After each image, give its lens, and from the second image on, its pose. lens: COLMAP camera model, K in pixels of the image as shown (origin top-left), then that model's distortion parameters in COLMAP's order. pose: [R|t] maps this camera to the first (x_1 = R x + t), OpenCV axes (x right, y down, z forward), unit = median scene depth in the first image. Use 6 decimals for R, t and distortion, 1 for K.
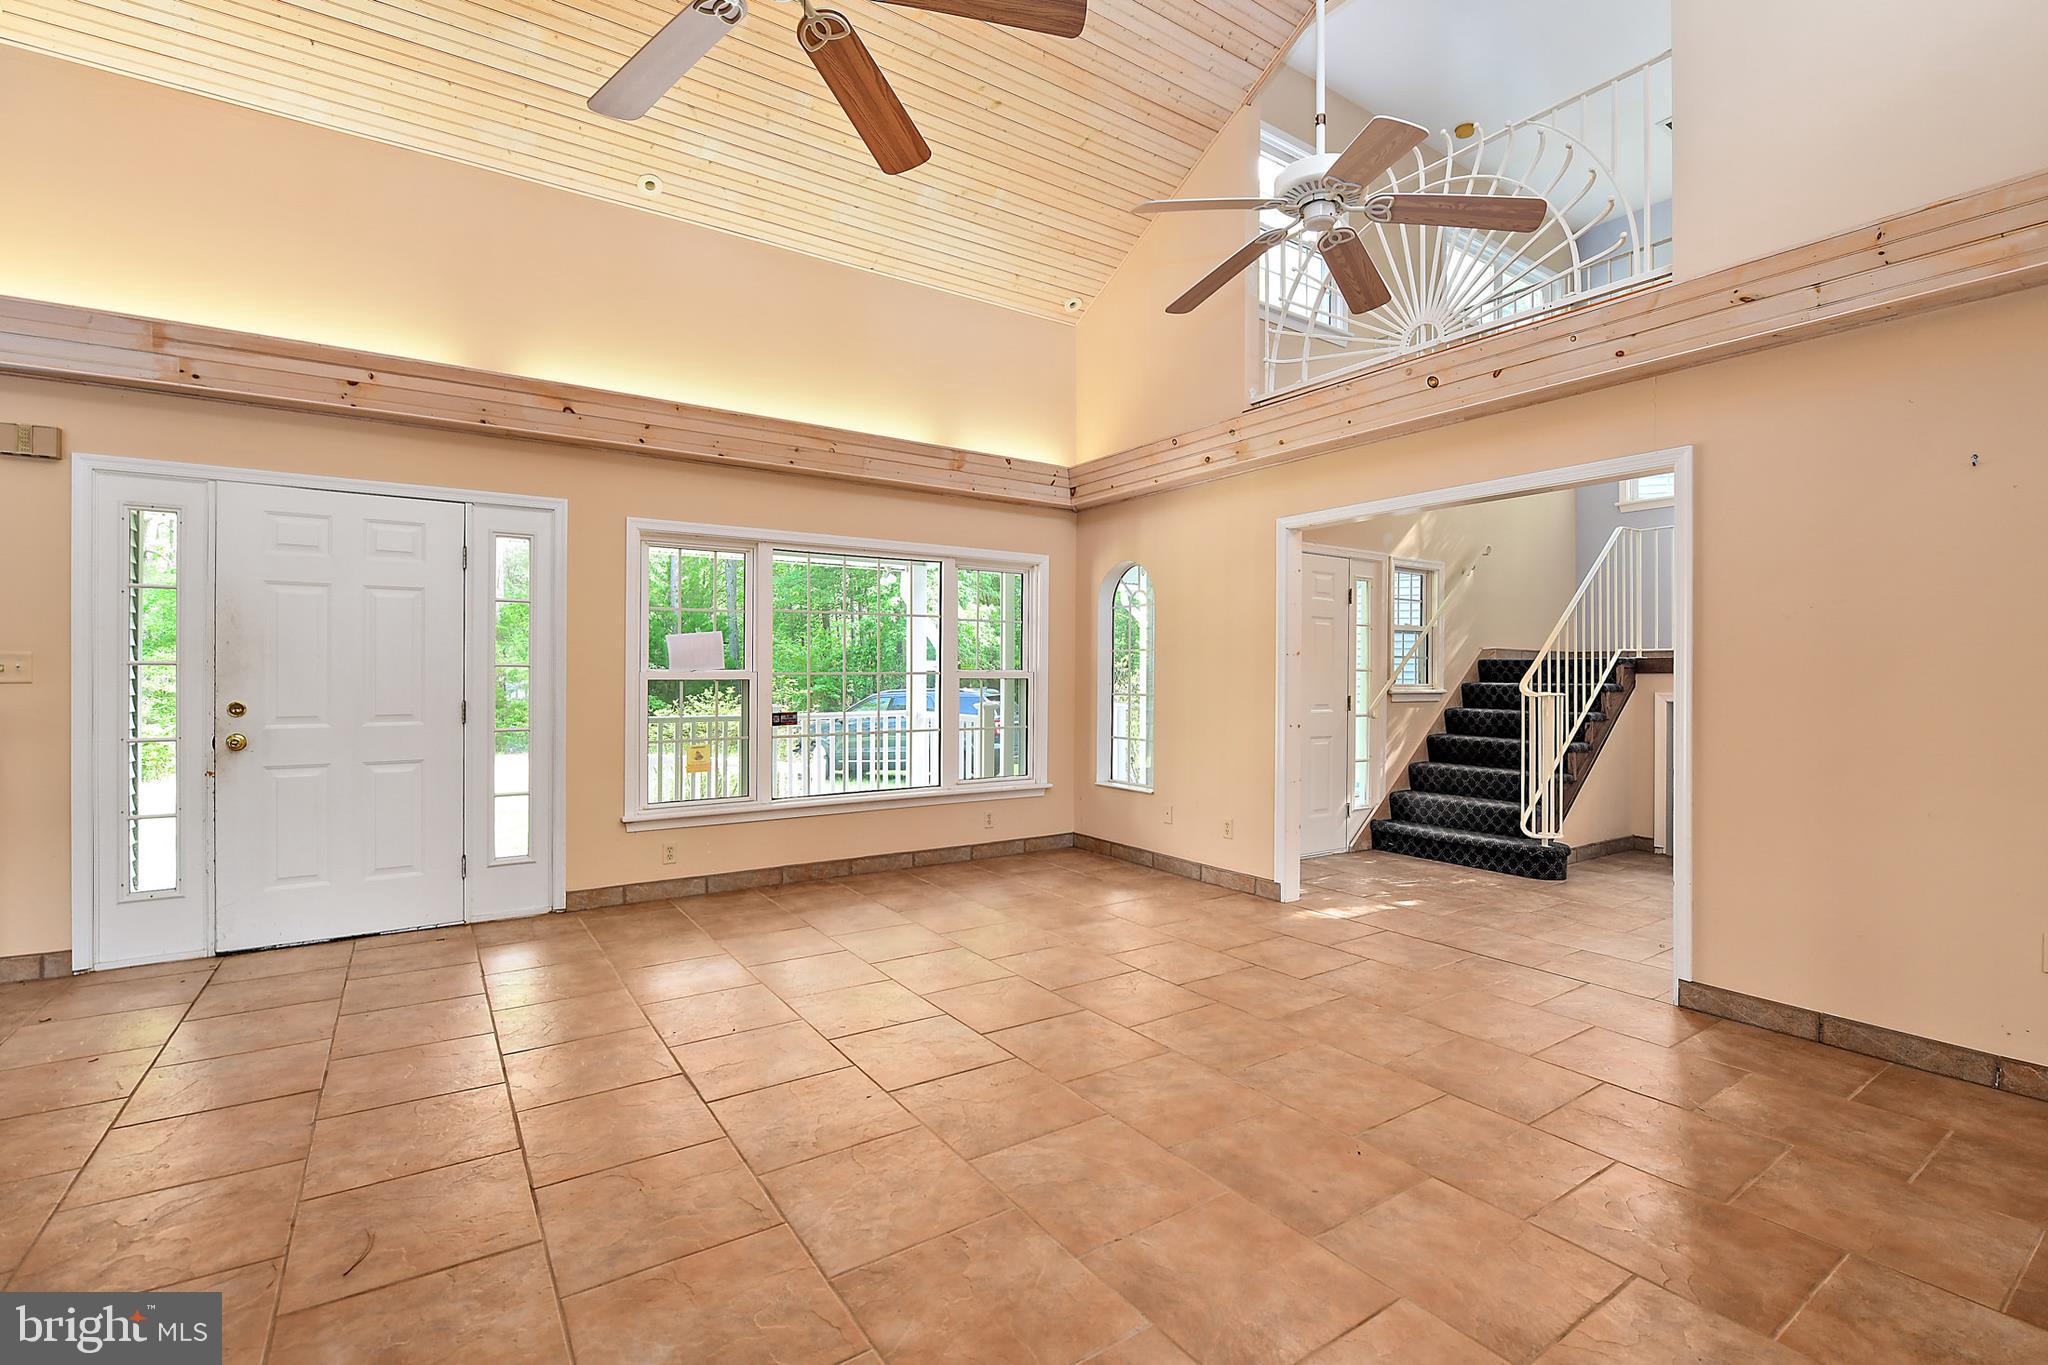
lens RADIAL K [[909.6, 0, 1002.5], [0, 909.6, 682.6], [0, 0, 1]] dist [-0.011007, -0.000876]
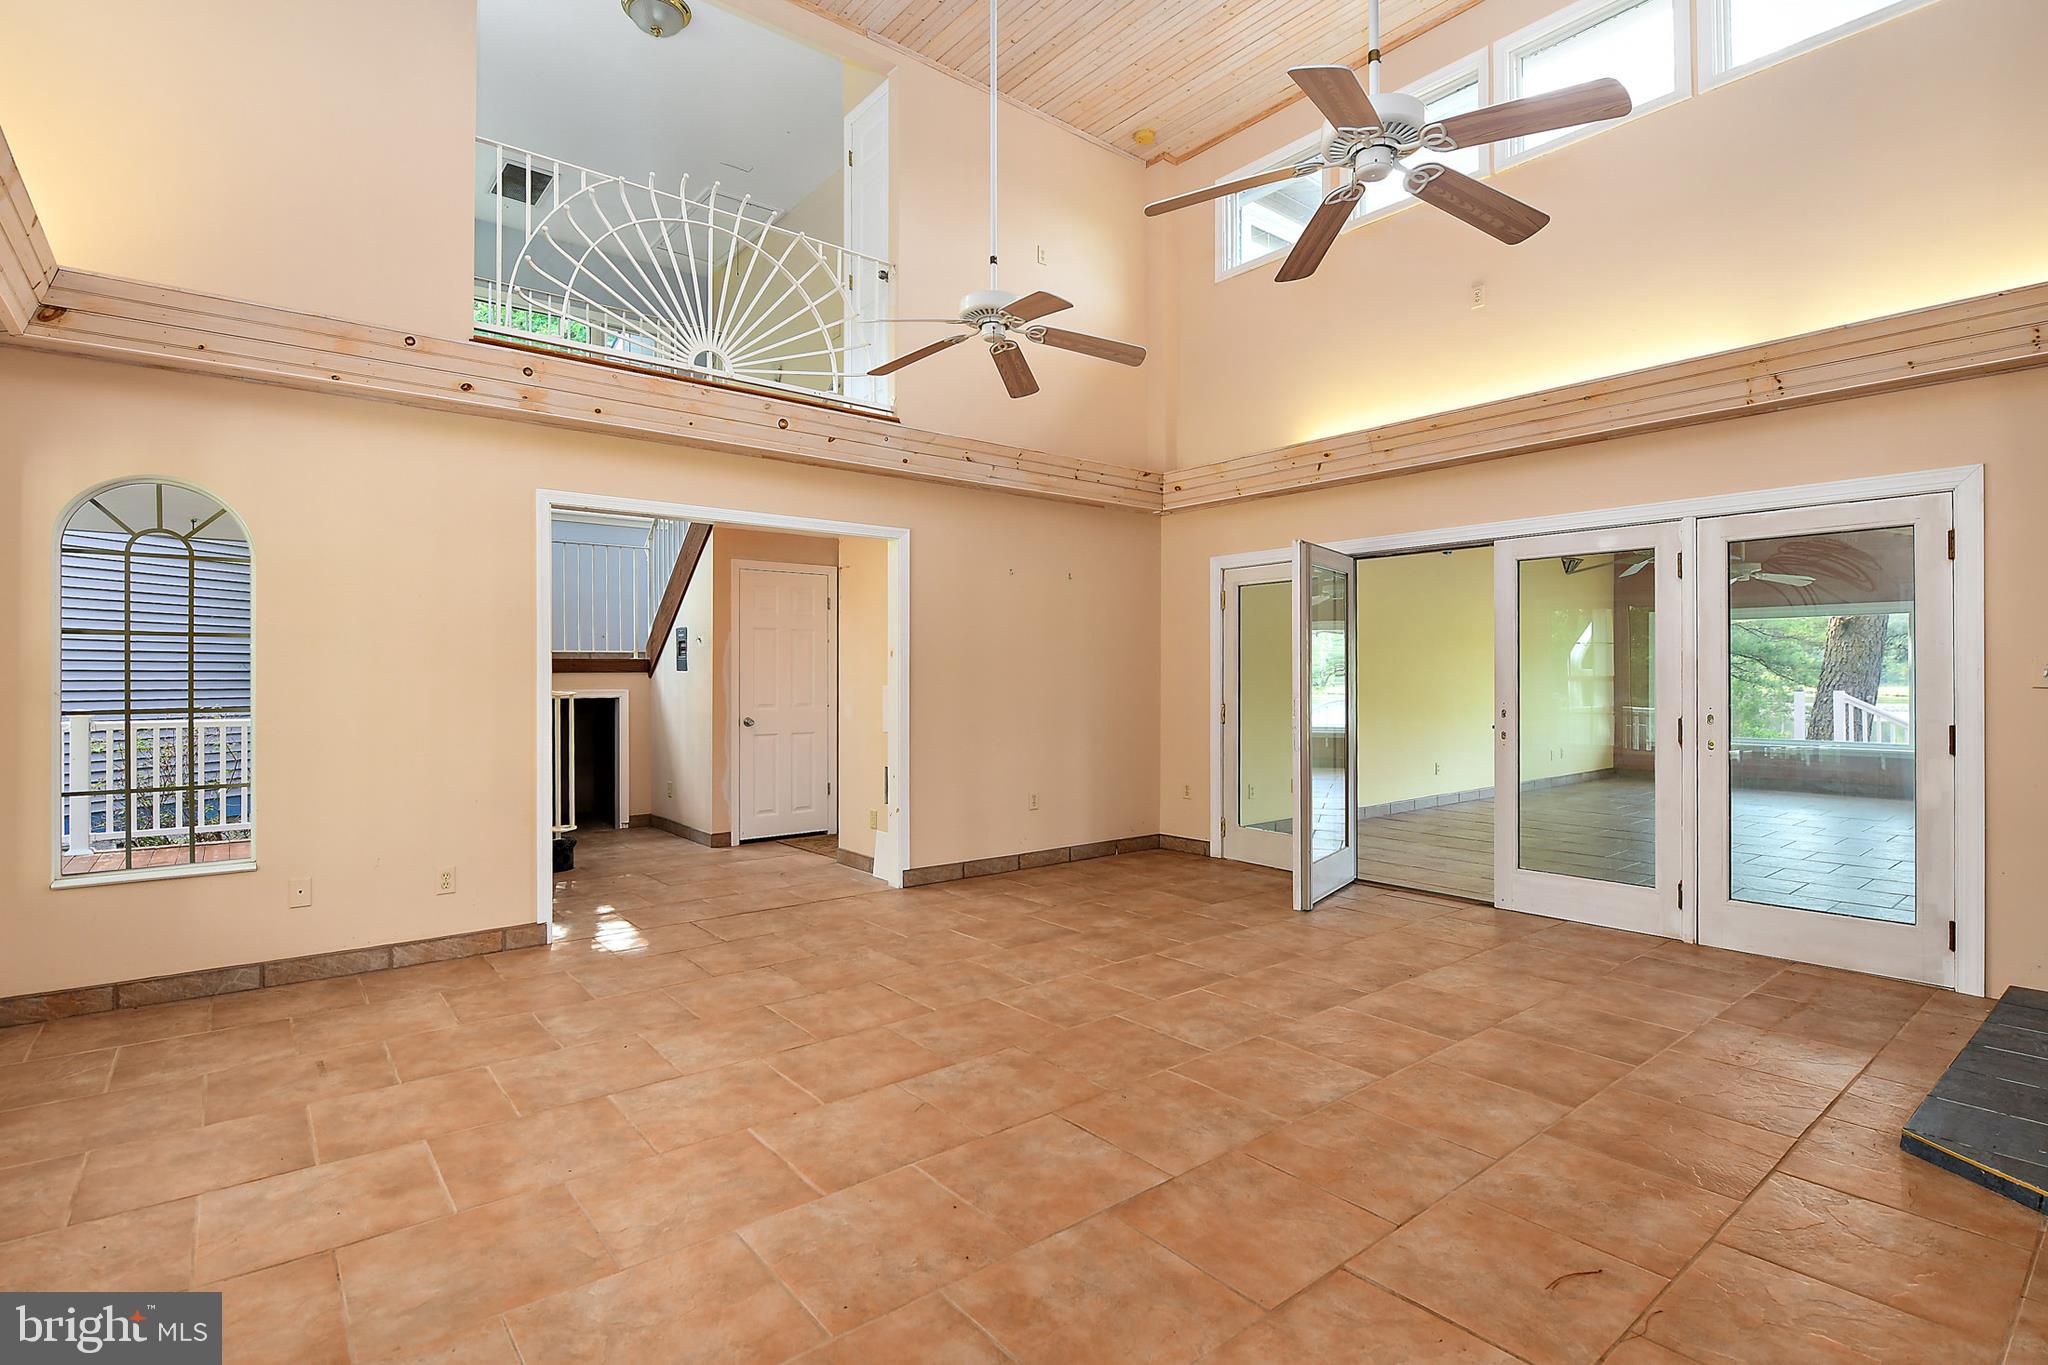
lens RADIAL K [[963.1, 0, 1055.3], [0, 963.1, 678.3], [0, 0, 1]] dist [0.002078, 0.001460]
pose [[-0.107934, -0.008421, 0.994122, -1.103653], [0.008564, 0.999919, 0.009400, -0.018453], [-0.994121, 0.009528, -0.107853, 1.090608]]
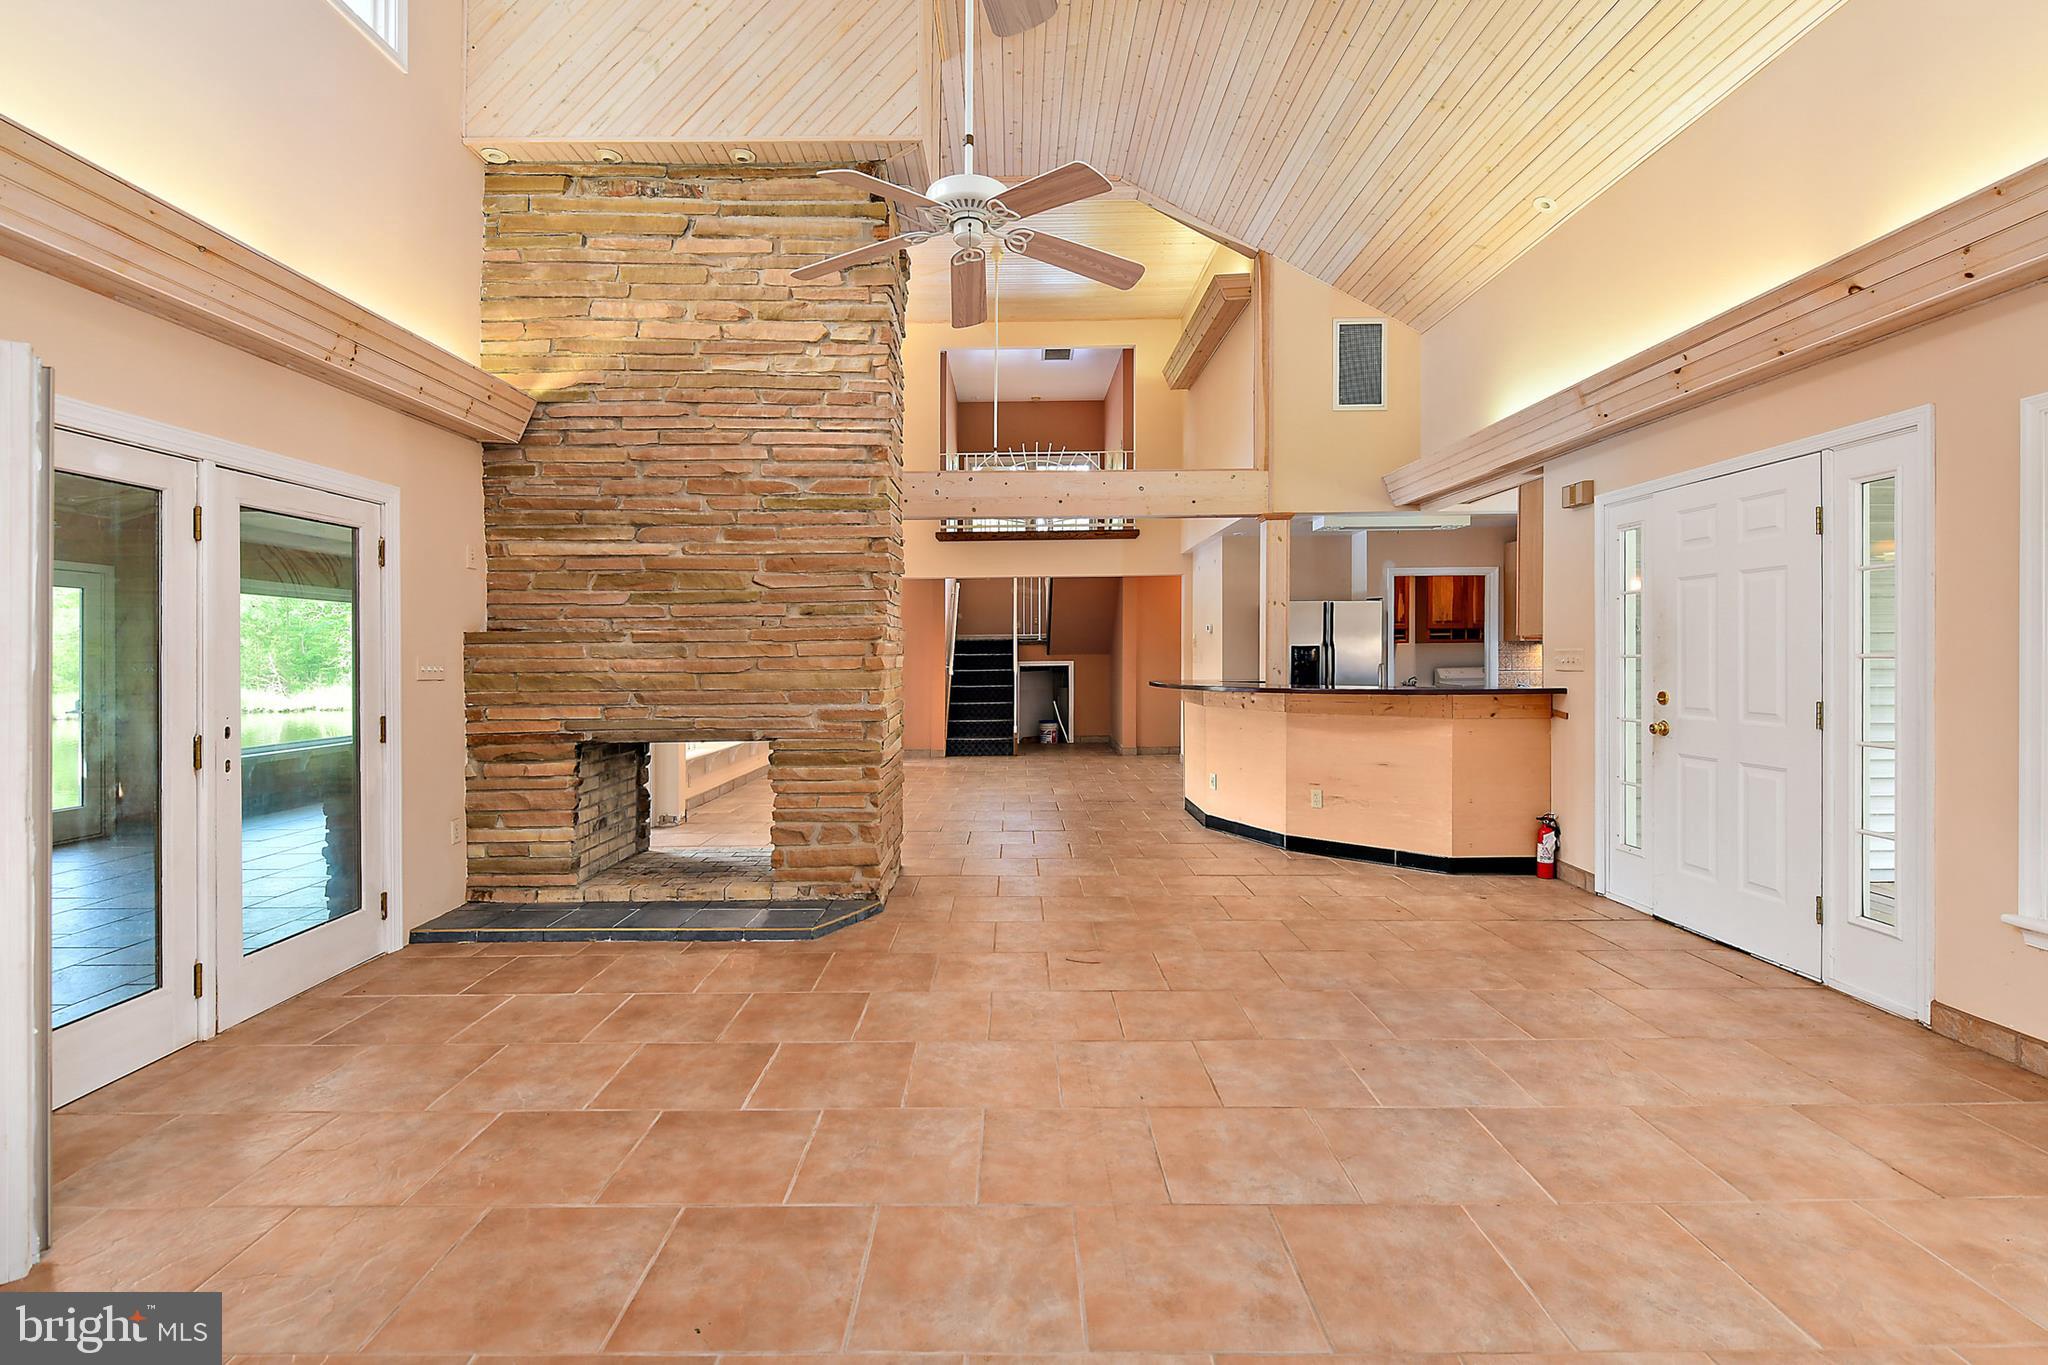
lens RADIAL K [[968.8, 0, 1044.3], [0, 968.8, 651.2], [0, 0, 1]] dist [0.003102, -0.001062]
pose [[-0.534307, -0.003487, -0.845283, 0.747862], [-0.004431, 0.999989, -0.001324, -0.030166], [0.845279, 0.003038, -0.534317, 1.357279]]
